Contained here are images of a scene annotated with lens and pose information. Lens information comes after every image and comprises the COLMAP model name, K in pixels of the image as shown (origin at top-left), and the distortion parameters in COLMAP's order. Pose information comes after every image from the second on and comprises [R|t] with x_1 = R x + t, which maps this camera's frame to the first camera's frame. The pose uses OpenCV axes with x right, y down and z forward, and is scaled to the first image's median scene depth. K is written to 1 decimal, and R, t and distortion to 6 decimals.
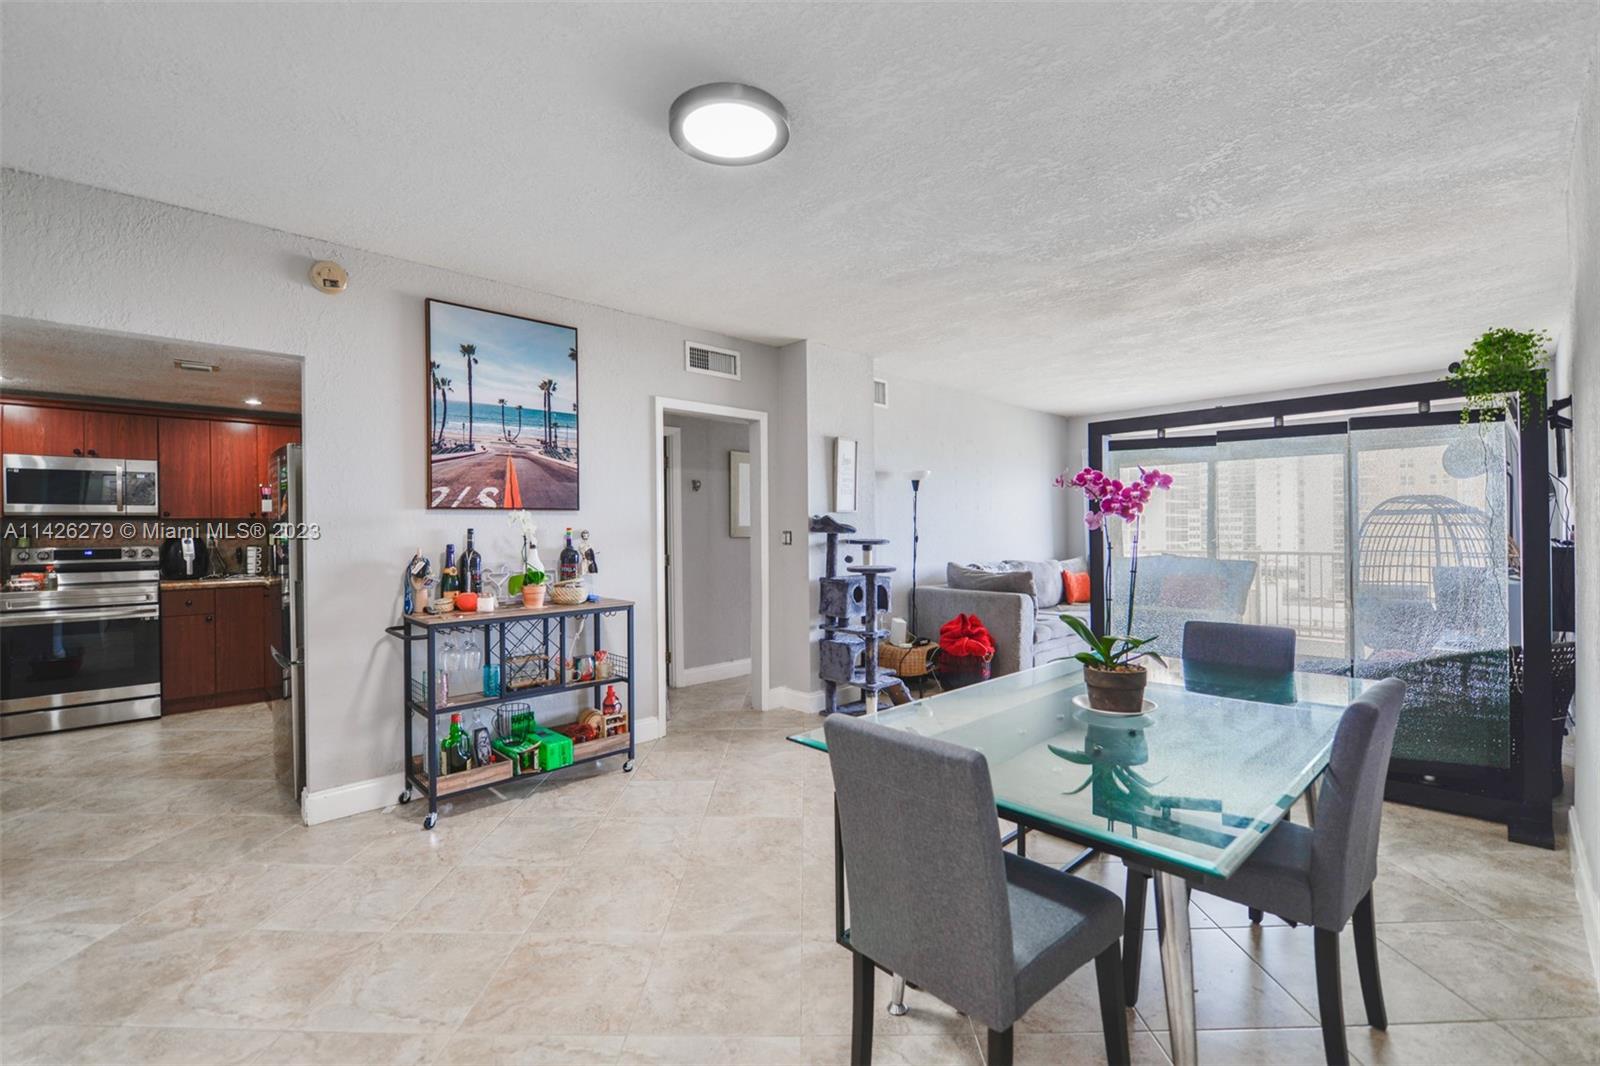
lens RADIAL K [[681.9, 0, 800.0], [0, 681.9, 533.0], [0, 0, 1]] dist [-0.000153, 0.000138]
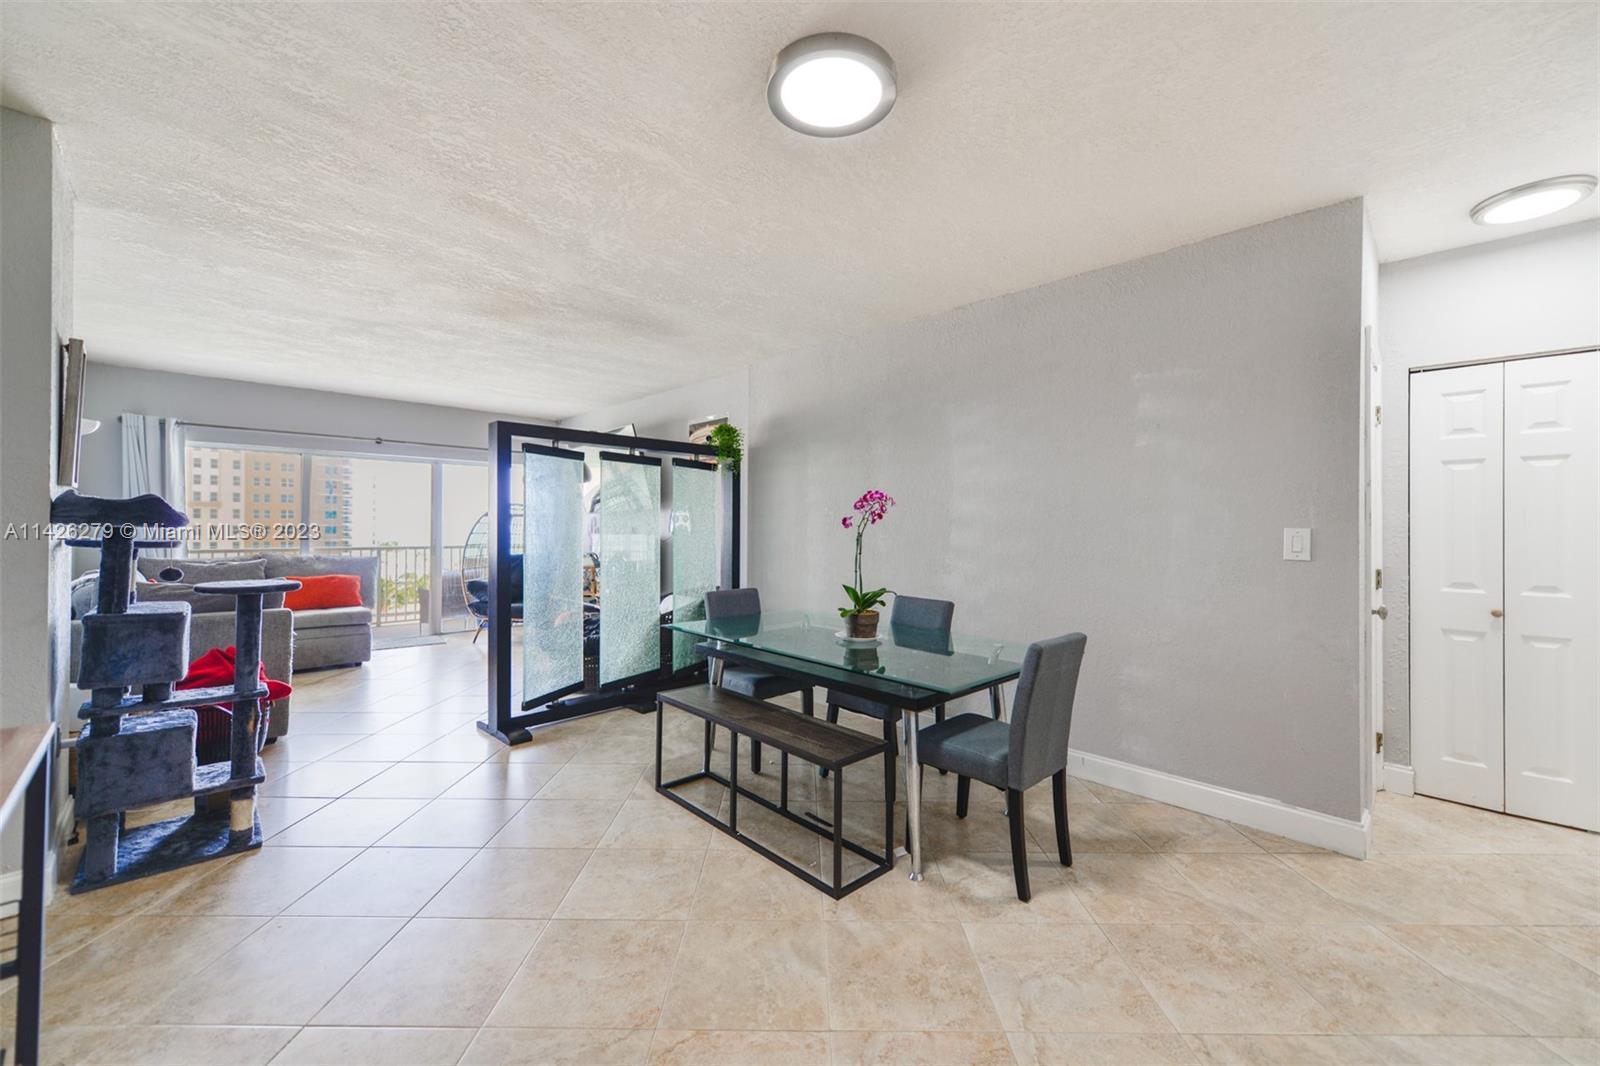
lens RADIAL K [[626.1, 0, 798.8], [0, 626.1, 528.7], [0, 0, 1]] dist [0.009852, -0.000500]
pose [[0.004211, 0.004836, 0.999979, -0.615503], [-0.002764, 0.999985, -0.004824, 0.002486], [-0.999987, -0.002744, 0.004224, 0.676136]]
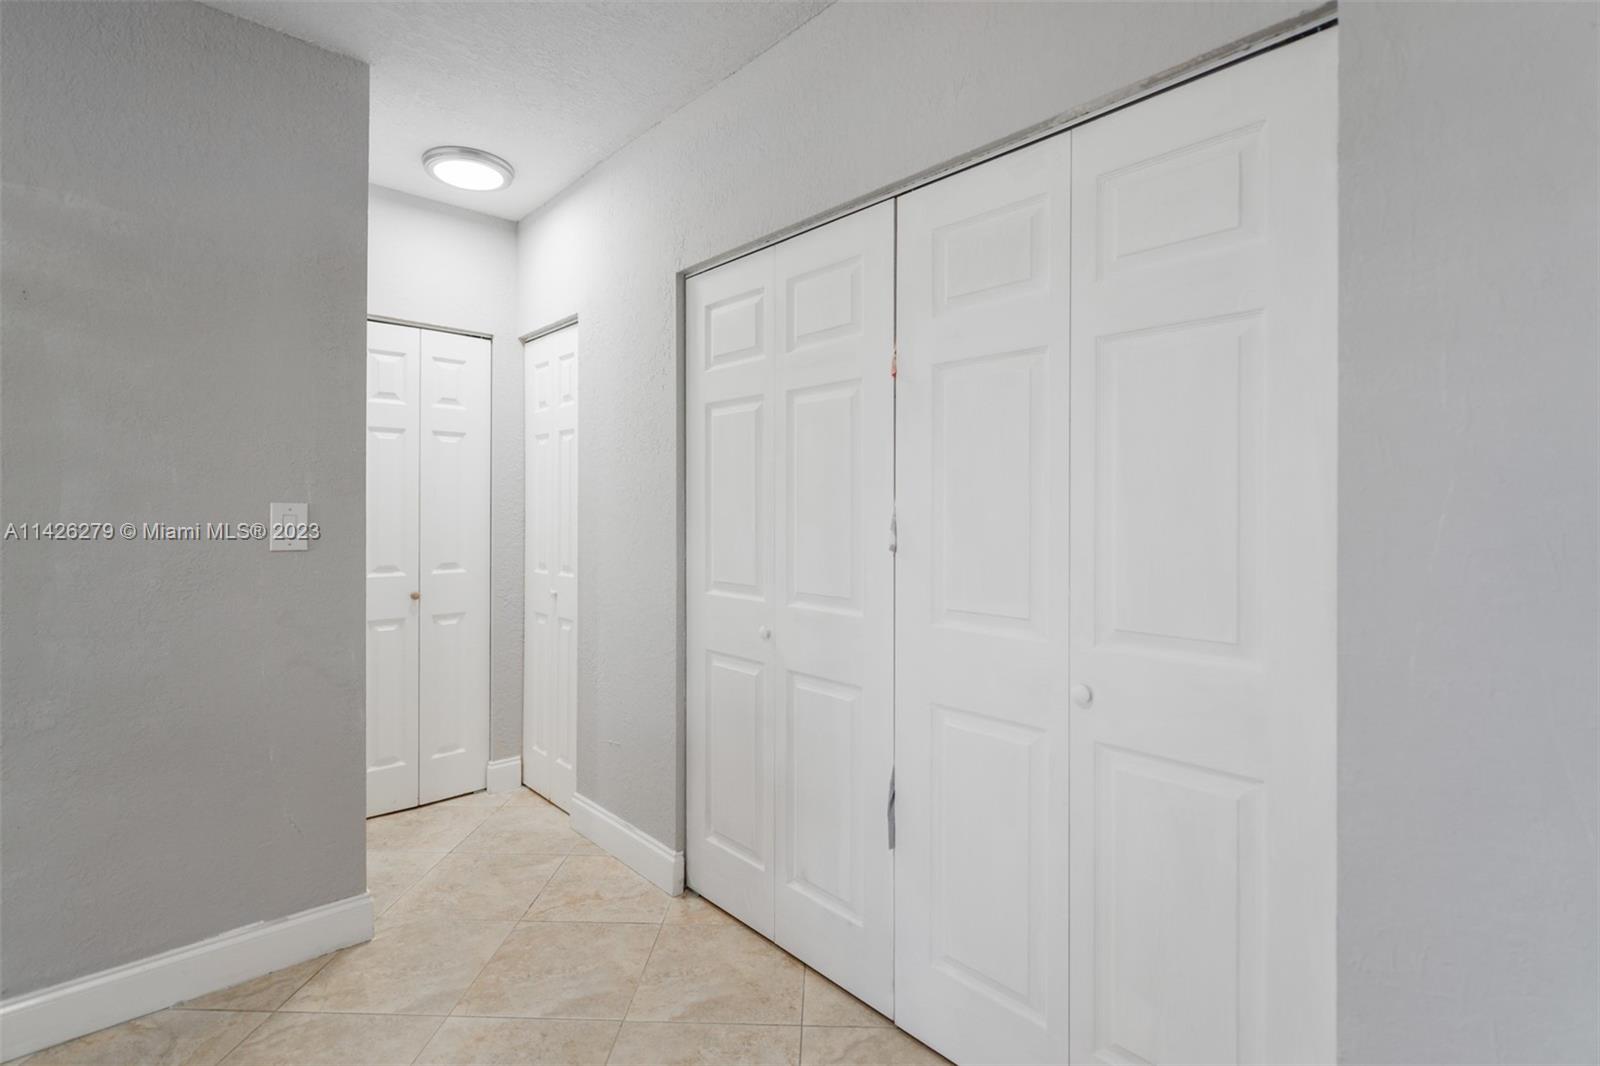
lens RADIAL K [[768.7, 0, 803.3], [0, 768.7, 509.7], [0, 0, 1]] dist [0.002275, 0.001023]
pose [[-0.999207, 0.007346, 0.039122, -0.289655], [0.007350, 0.999973, -0.000046, 0.005128], [-0.039121, 0.000241, -0.999234, 0.687636]]
